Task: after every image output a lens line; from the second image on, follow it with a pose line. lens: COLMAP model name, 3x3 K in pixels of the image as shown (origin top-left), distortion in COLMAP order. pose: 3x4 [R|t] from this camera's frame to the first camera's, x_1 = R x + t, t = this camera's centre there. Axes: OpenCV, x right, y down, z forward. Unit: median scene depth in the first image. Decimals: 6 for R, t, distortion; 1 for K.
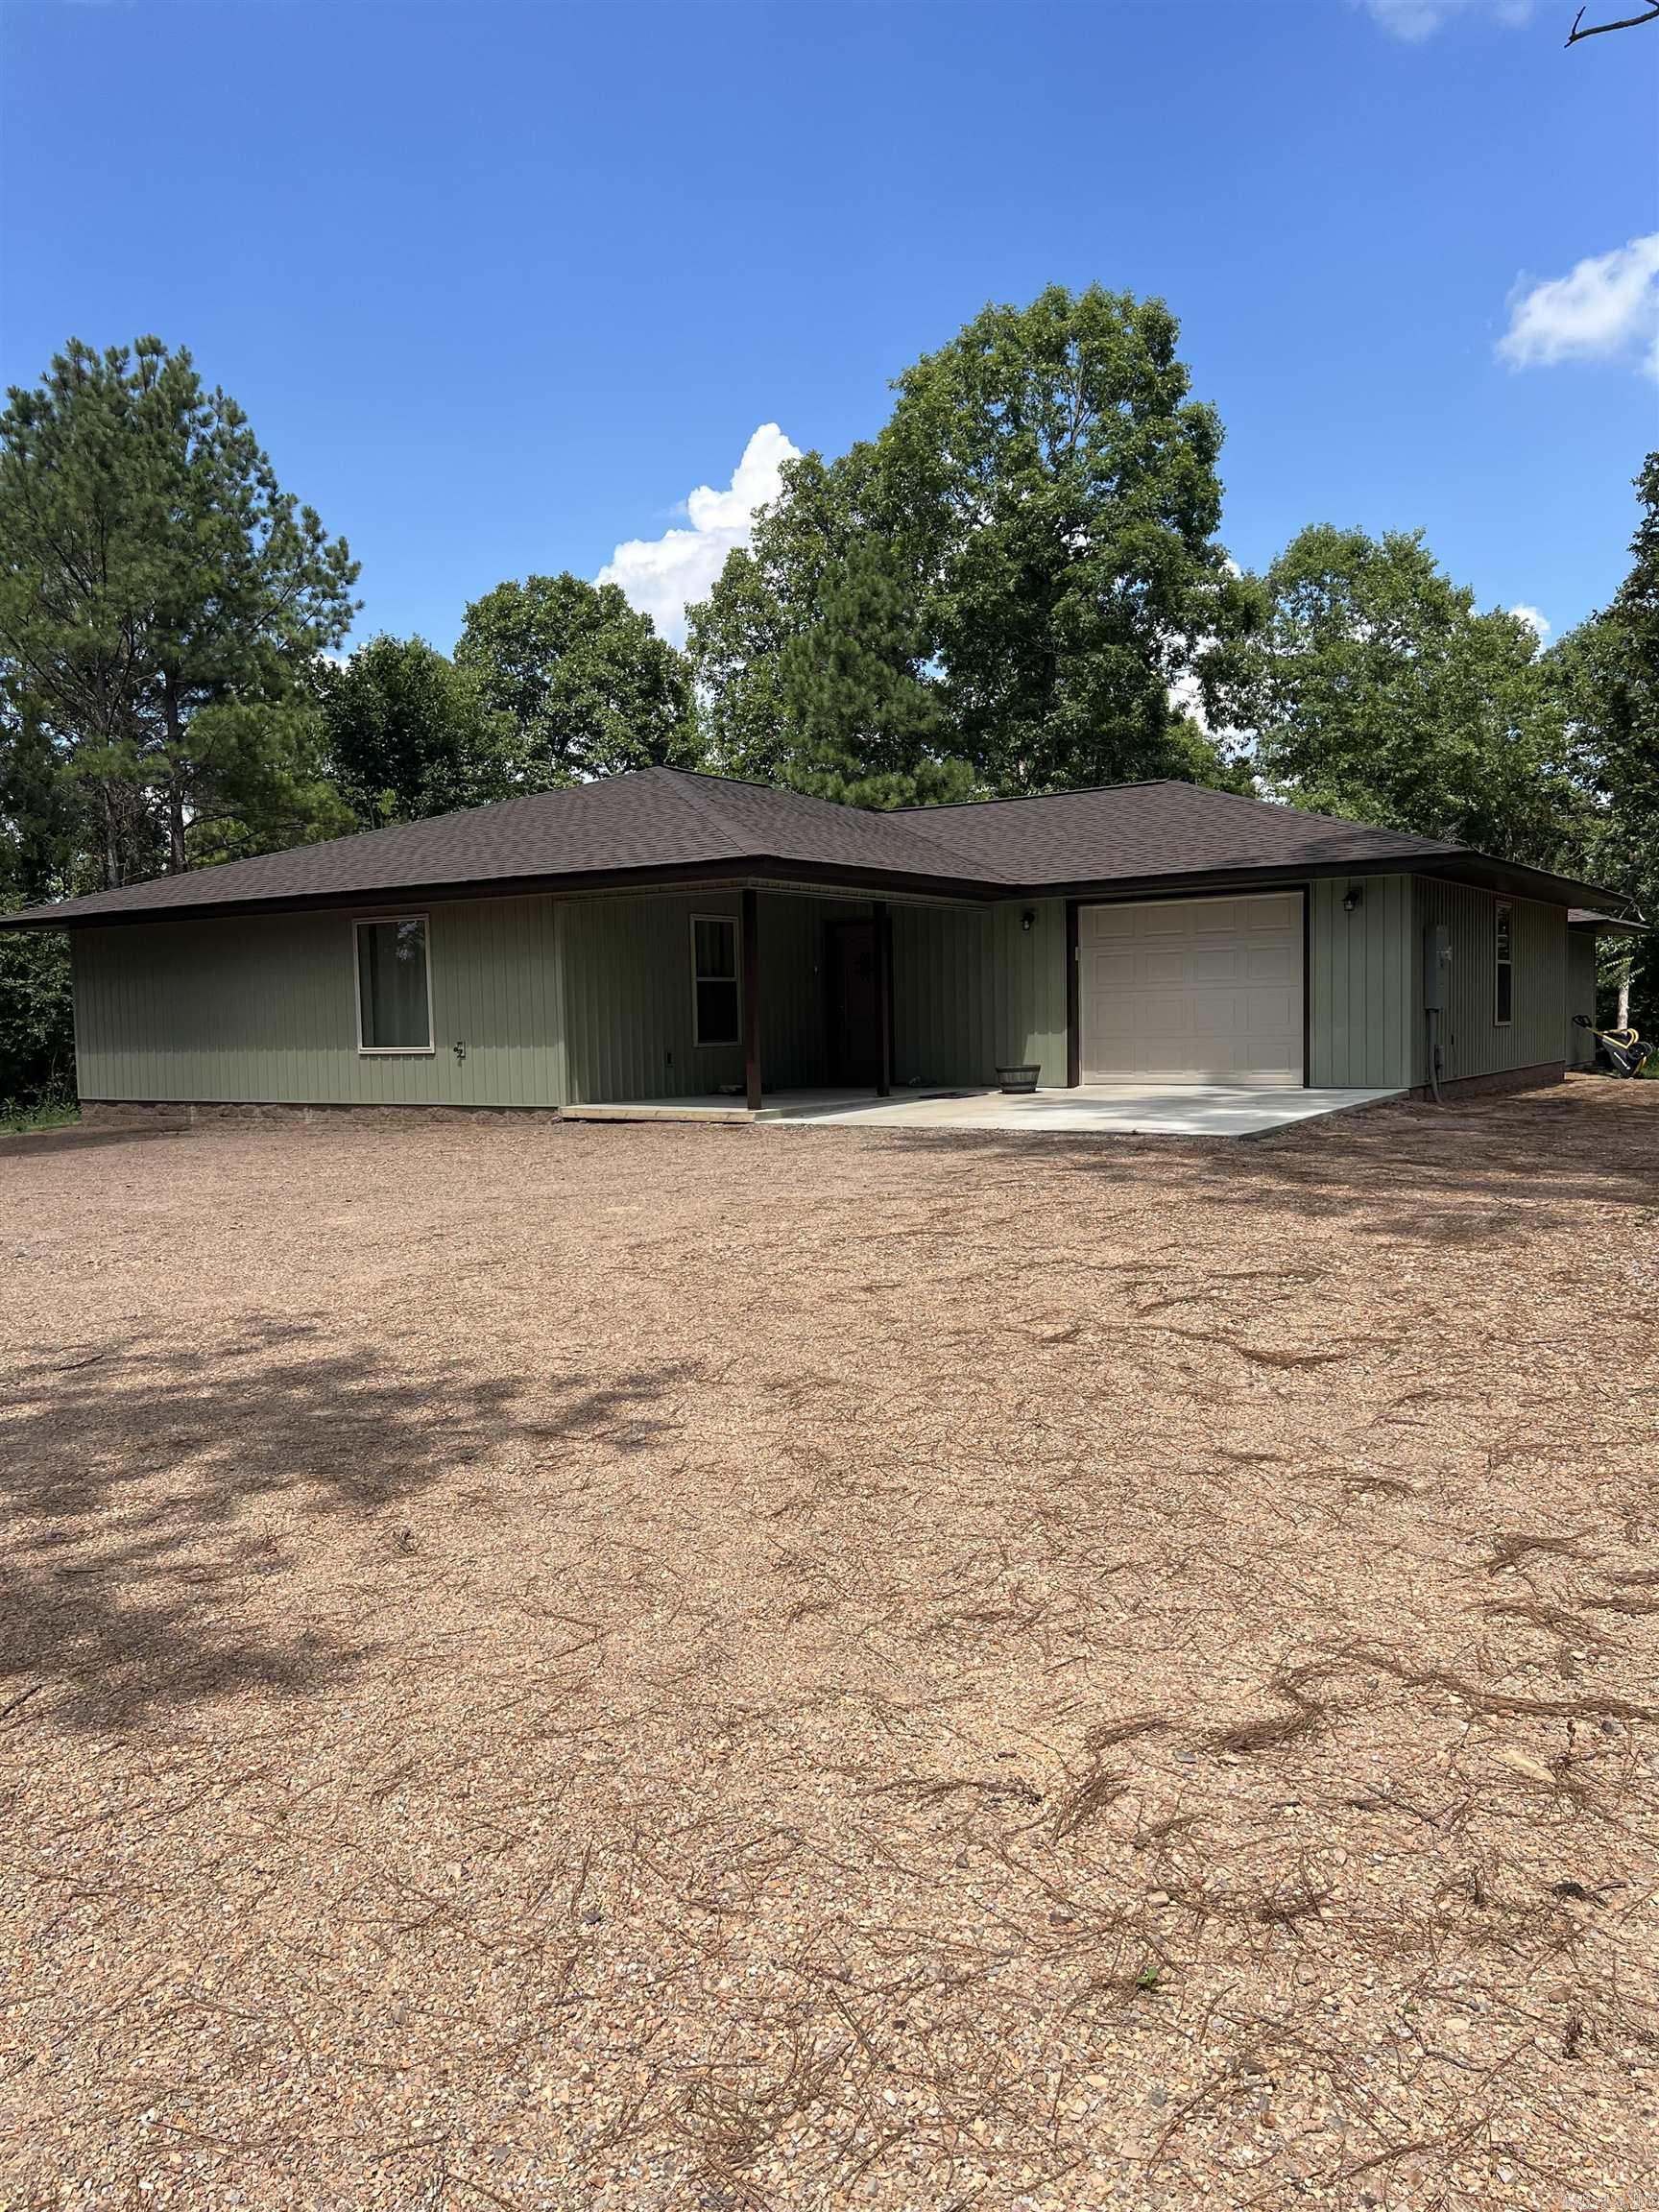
lens RADIAL K [[1664.4, 0, 846.3], [0, 1664.4, 1123.0], [0, 0, 1]] dist [0.053810, -0.062587]
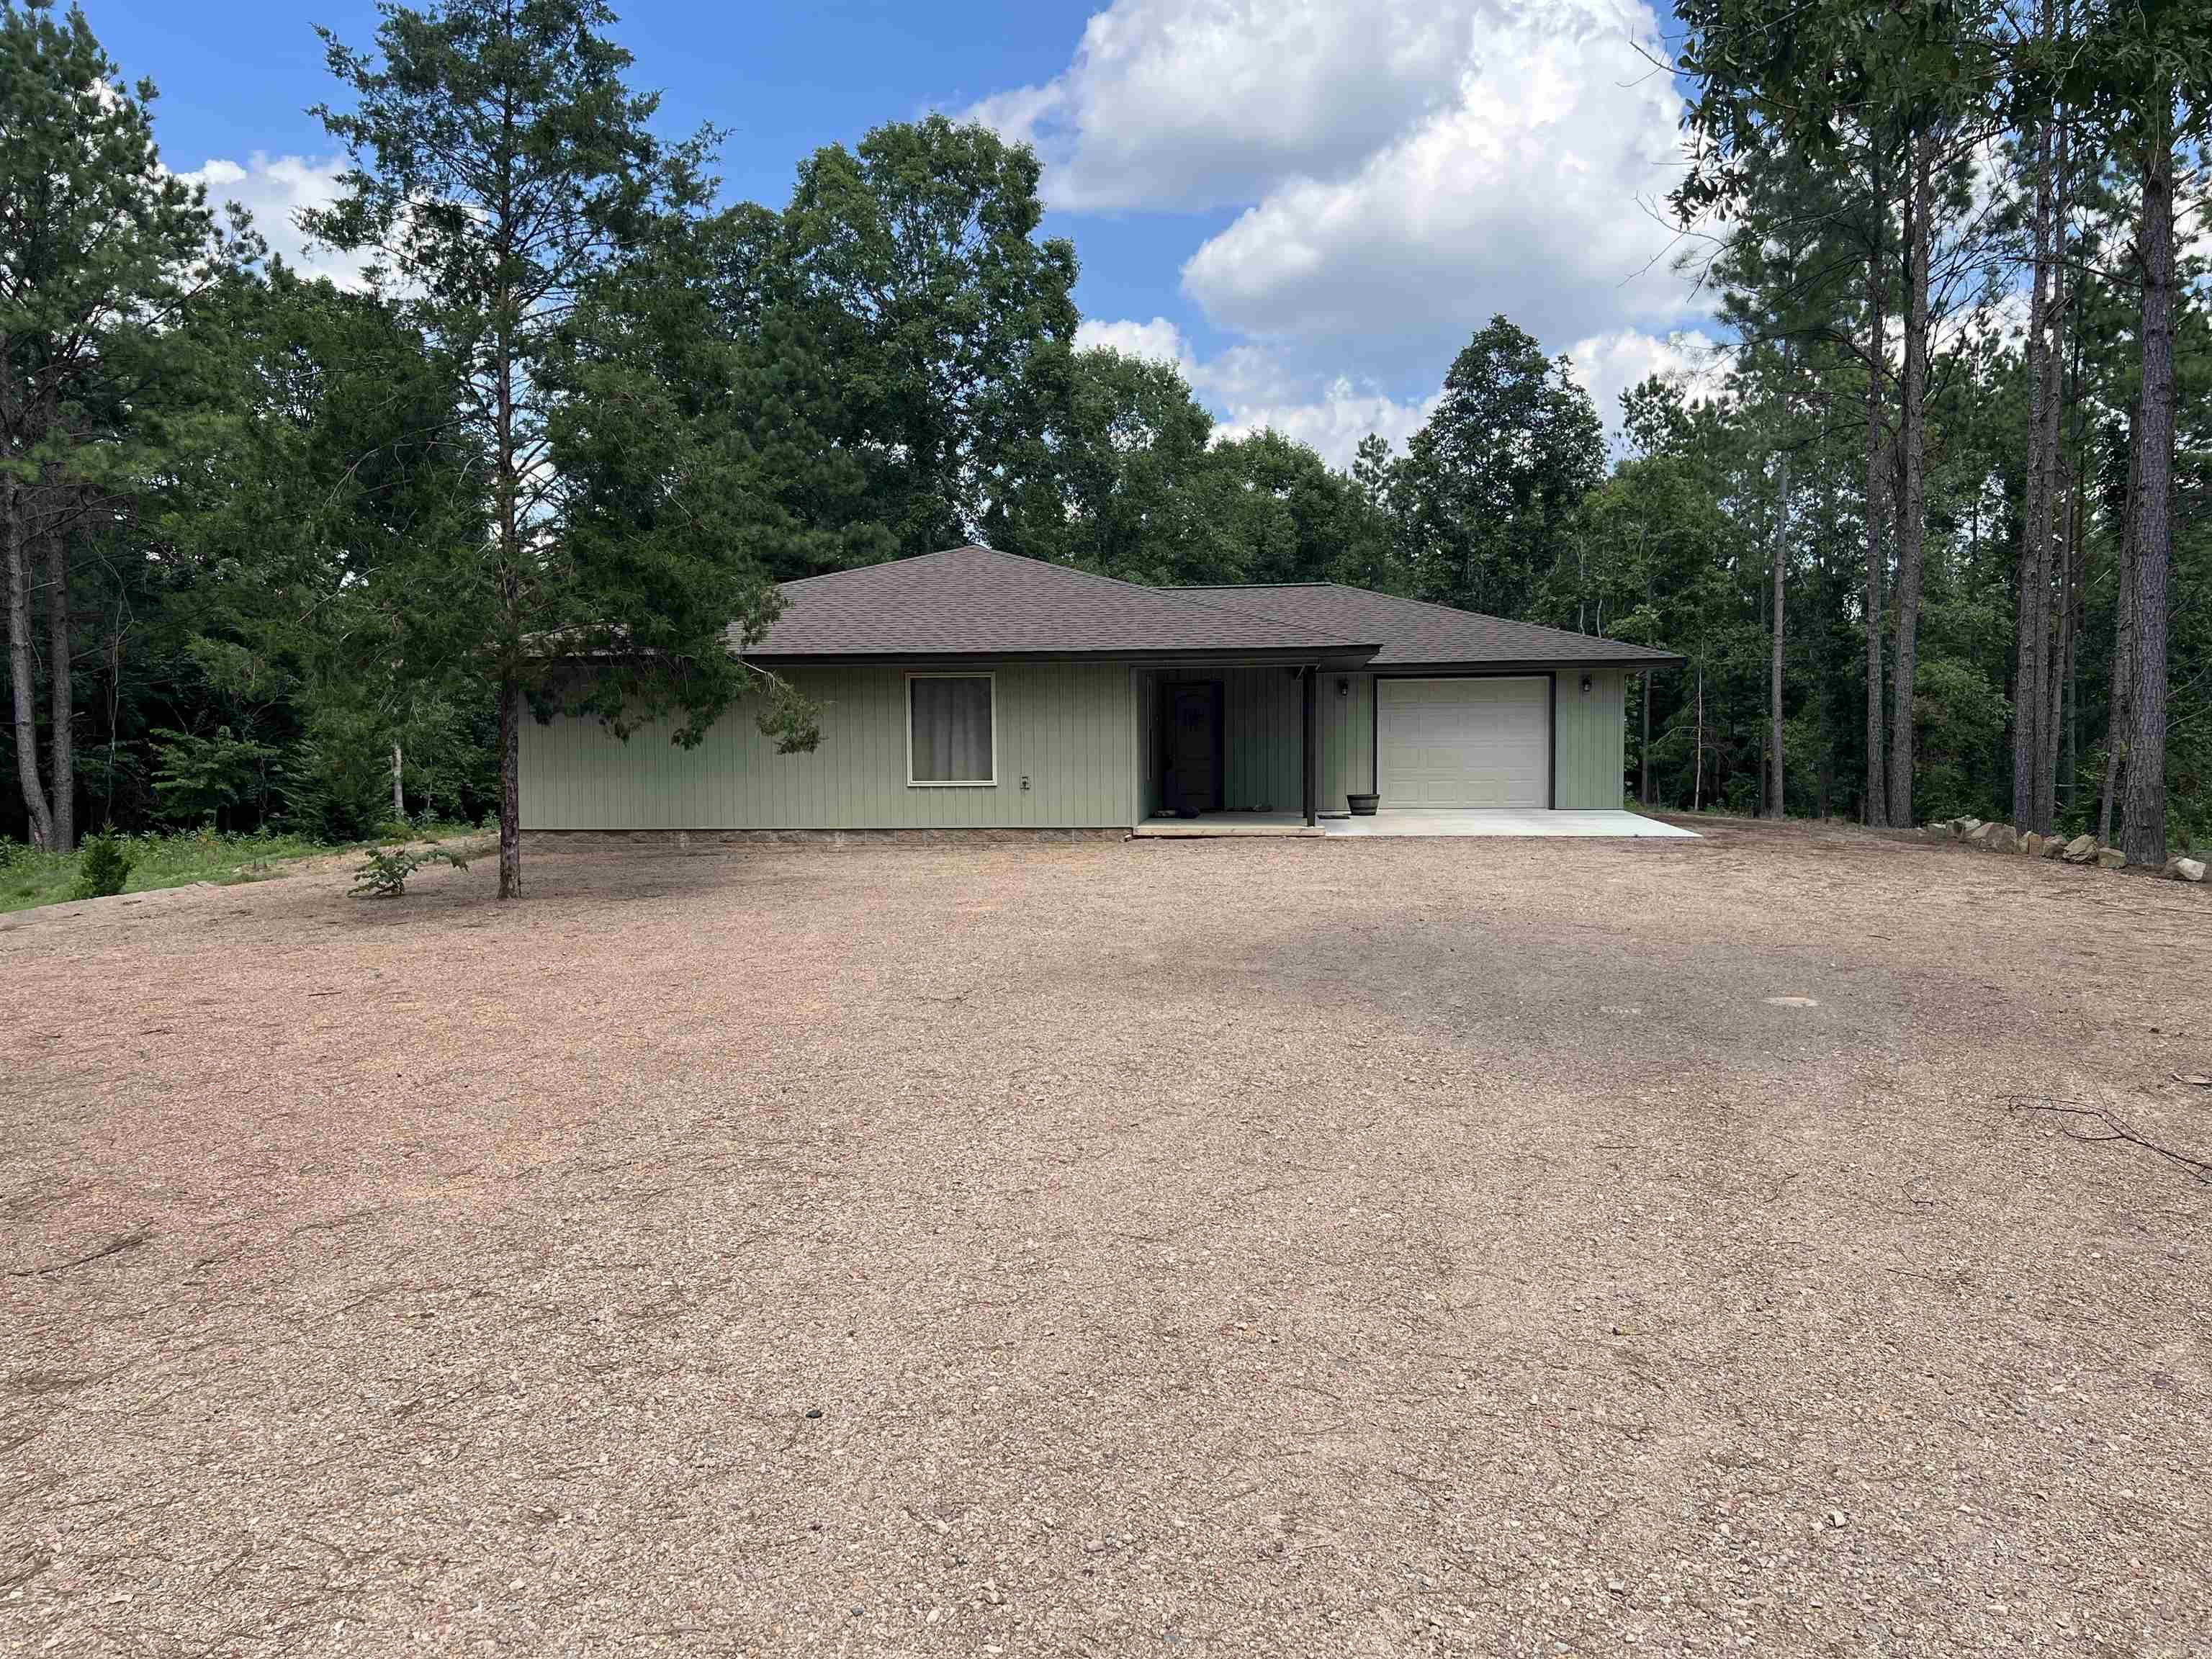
lens RADIAL K [[1664.4, 0, 1097.8], [0, 1664.4, 848.7], [0, 0, 1]] dist [0.053810, -0.062587]
pose [[0.875673, -0.014688, 0.482681, -0.737740], [0.017950, 0.999837, -0.002140, 0.007775], [-0.482570, 0.010538, 0.875794, -0.084161]]
